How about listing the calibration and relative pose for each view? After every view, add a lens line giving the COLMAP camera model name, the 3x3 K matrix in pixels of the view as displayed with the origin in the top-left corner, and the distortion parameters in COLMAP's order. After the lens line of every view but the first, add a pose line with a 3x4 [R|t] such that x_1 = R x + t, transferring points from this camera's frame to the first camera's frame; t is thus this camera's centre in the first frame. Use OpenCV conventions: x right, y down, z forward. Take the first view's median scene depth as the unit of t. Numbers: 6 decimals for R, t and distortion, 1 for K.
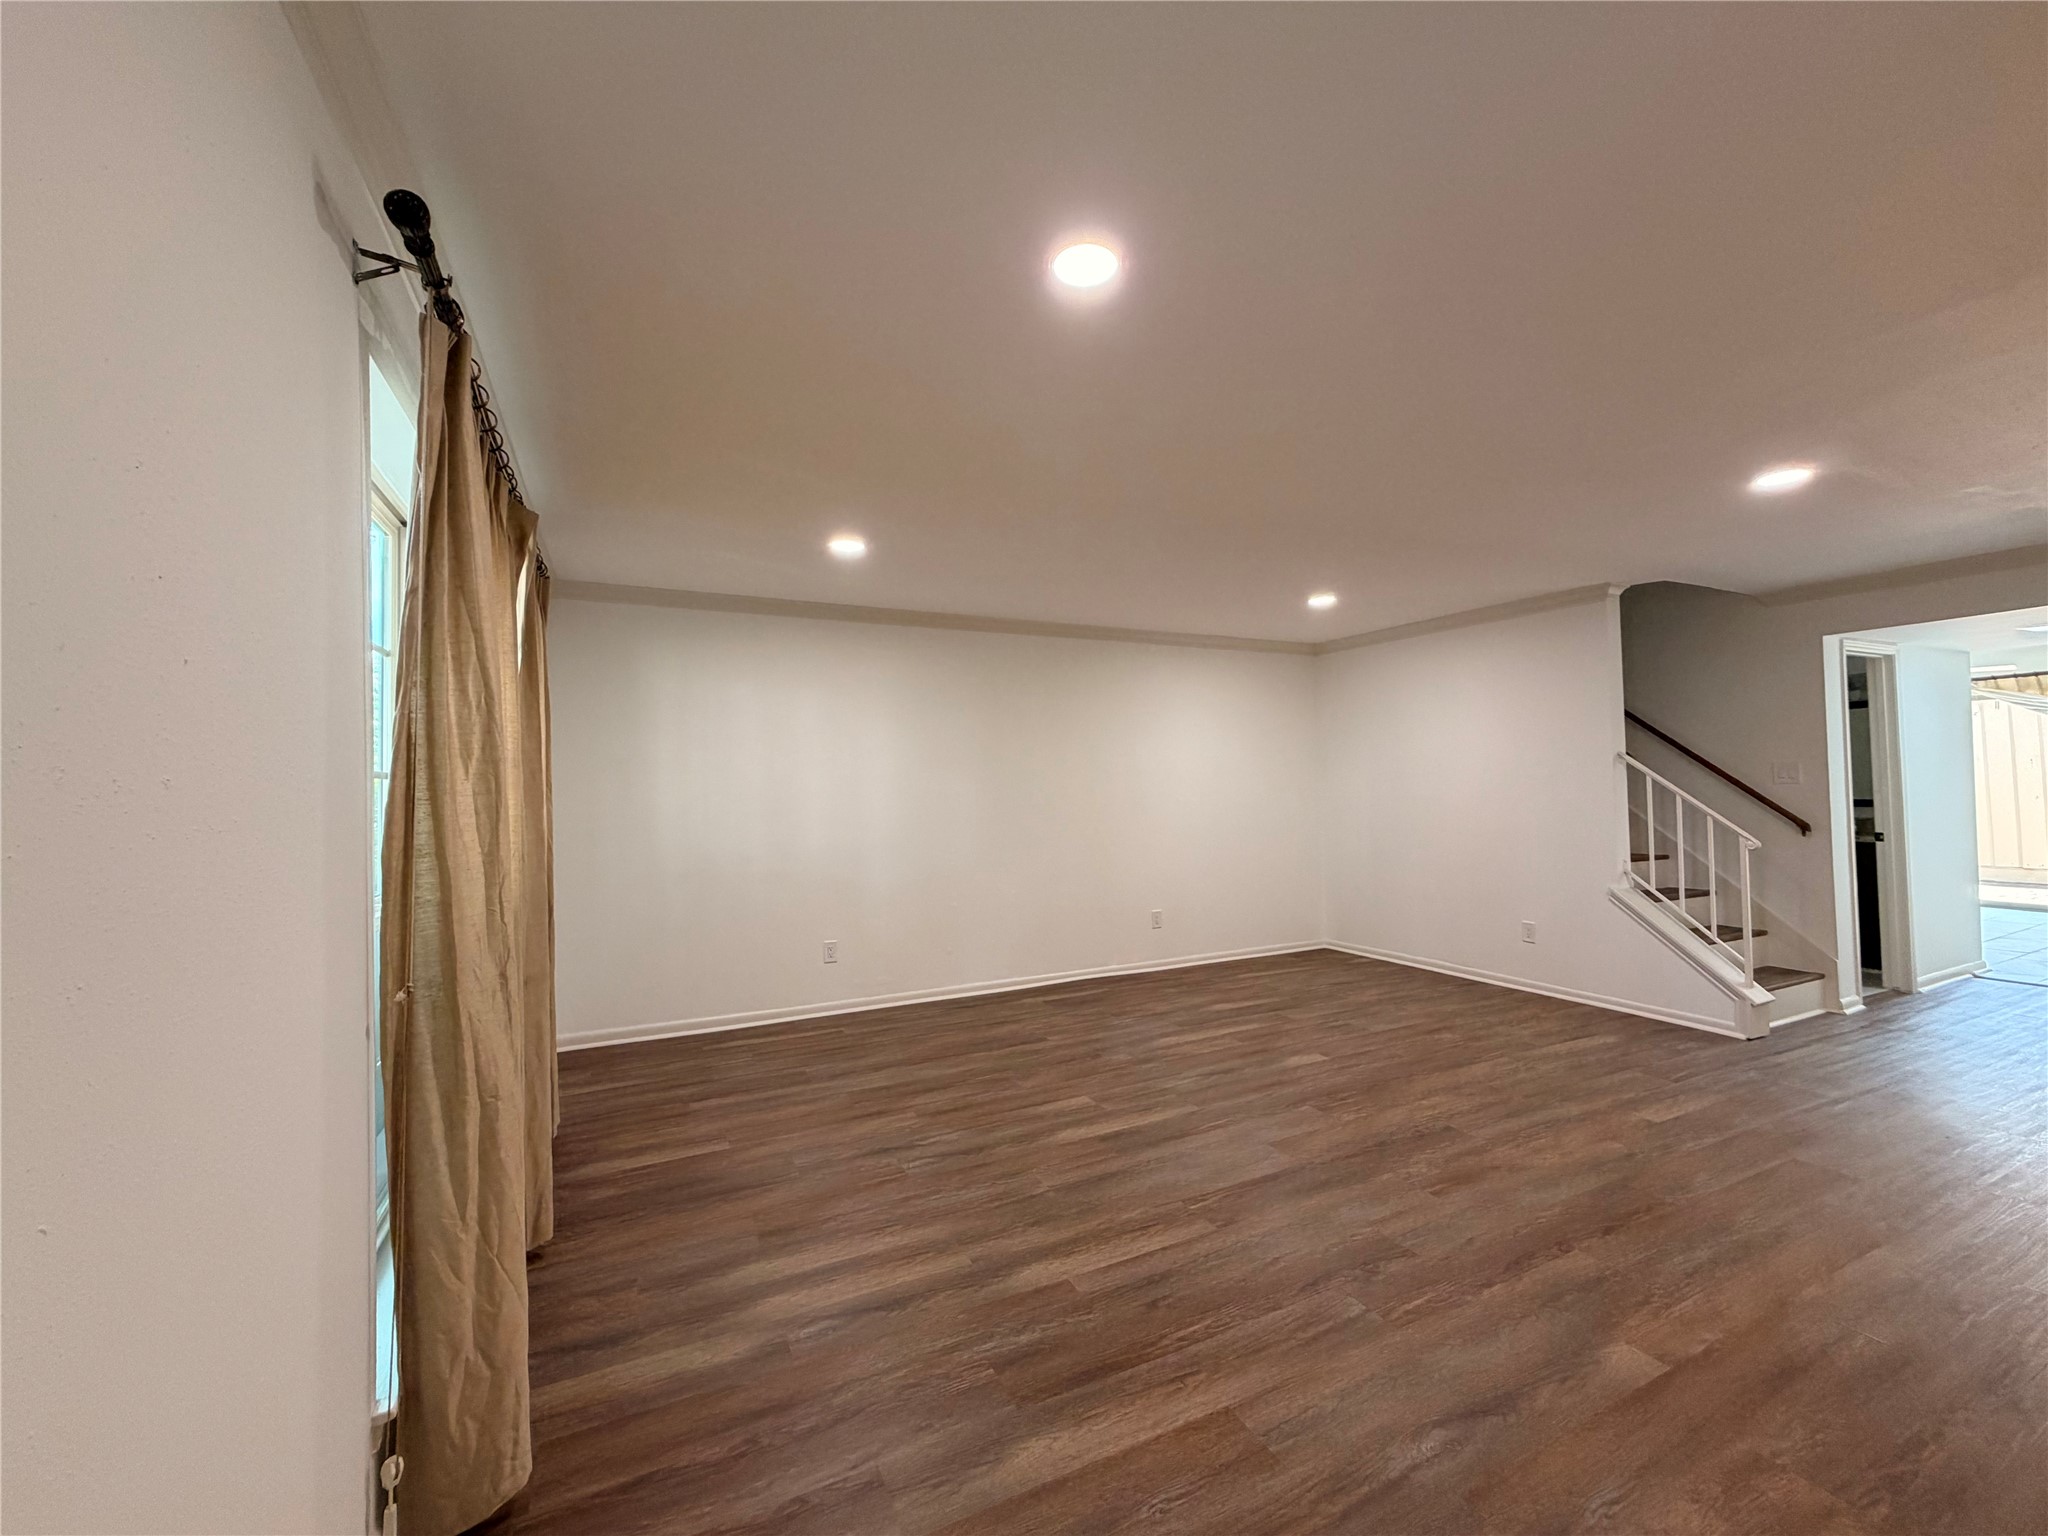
lens RADIAL K [[813.1, 0, 1022.2], [0, 813.1, 767.7], [0, 0, 1]] dist [0.000455, 0.000038]
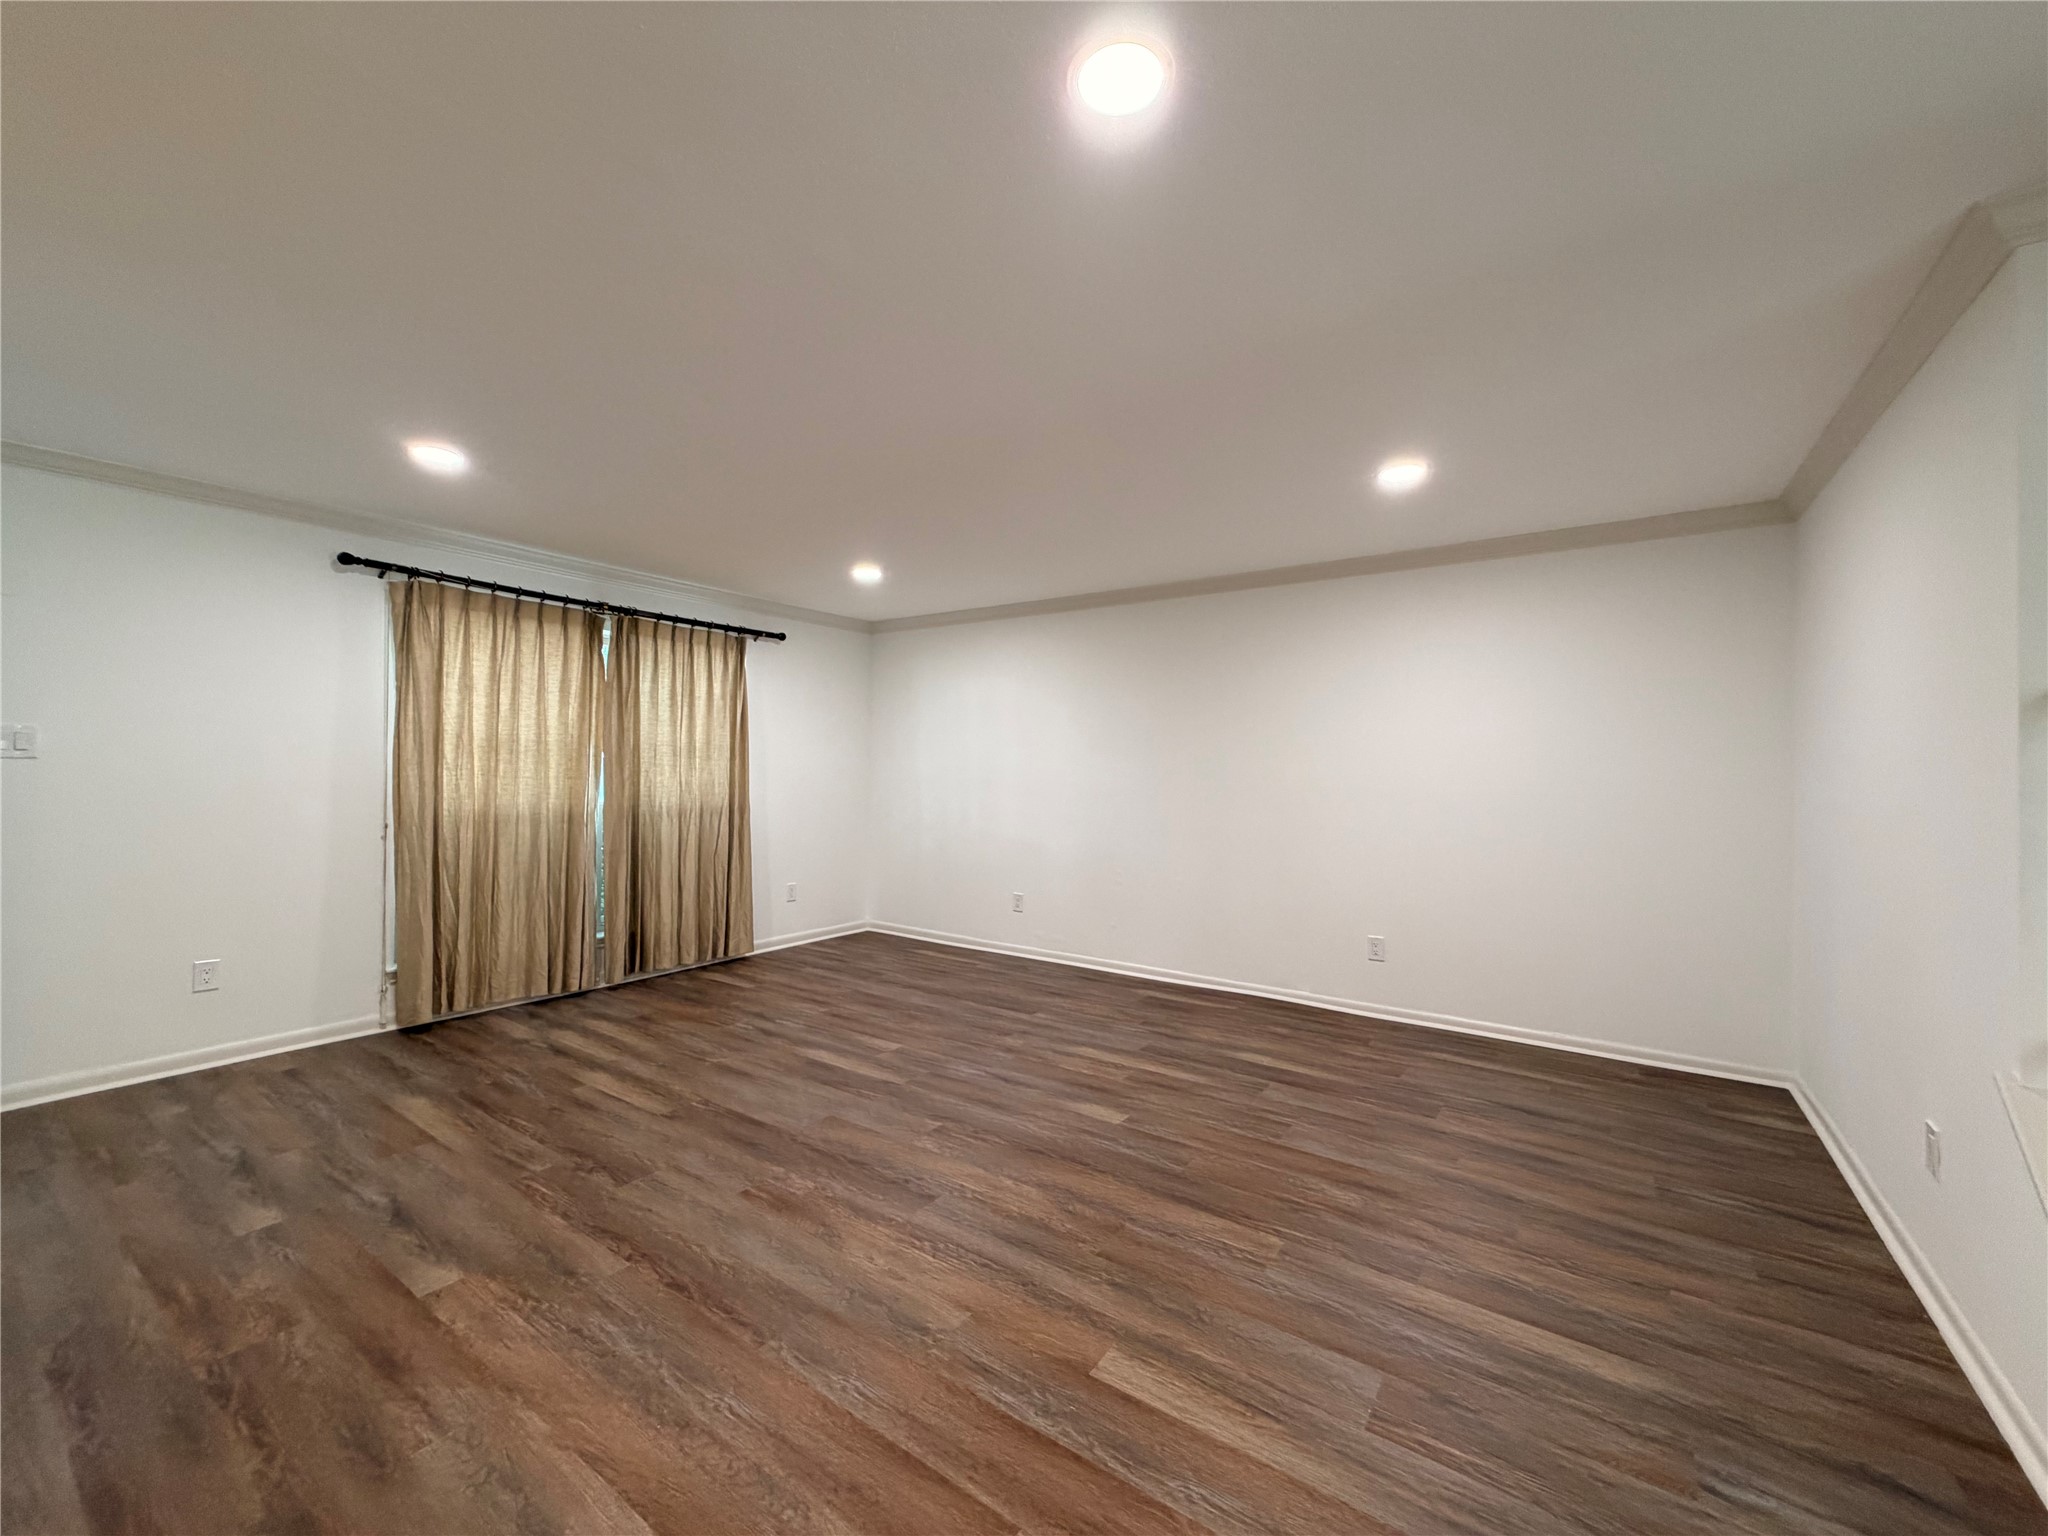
lens RADIAL K [[813.1, 0, 1022.2], [0, 813.1, 767.7], [0, 0, 1]] dist [0.000455, 0.000038]
pose [[0.484862, 0.019717, -0.874368, 1.045219], [0.004856, 0.999670, 0.025235, 0.004233], [0.874577, -0.016482, 0.484606, 0.585967]]
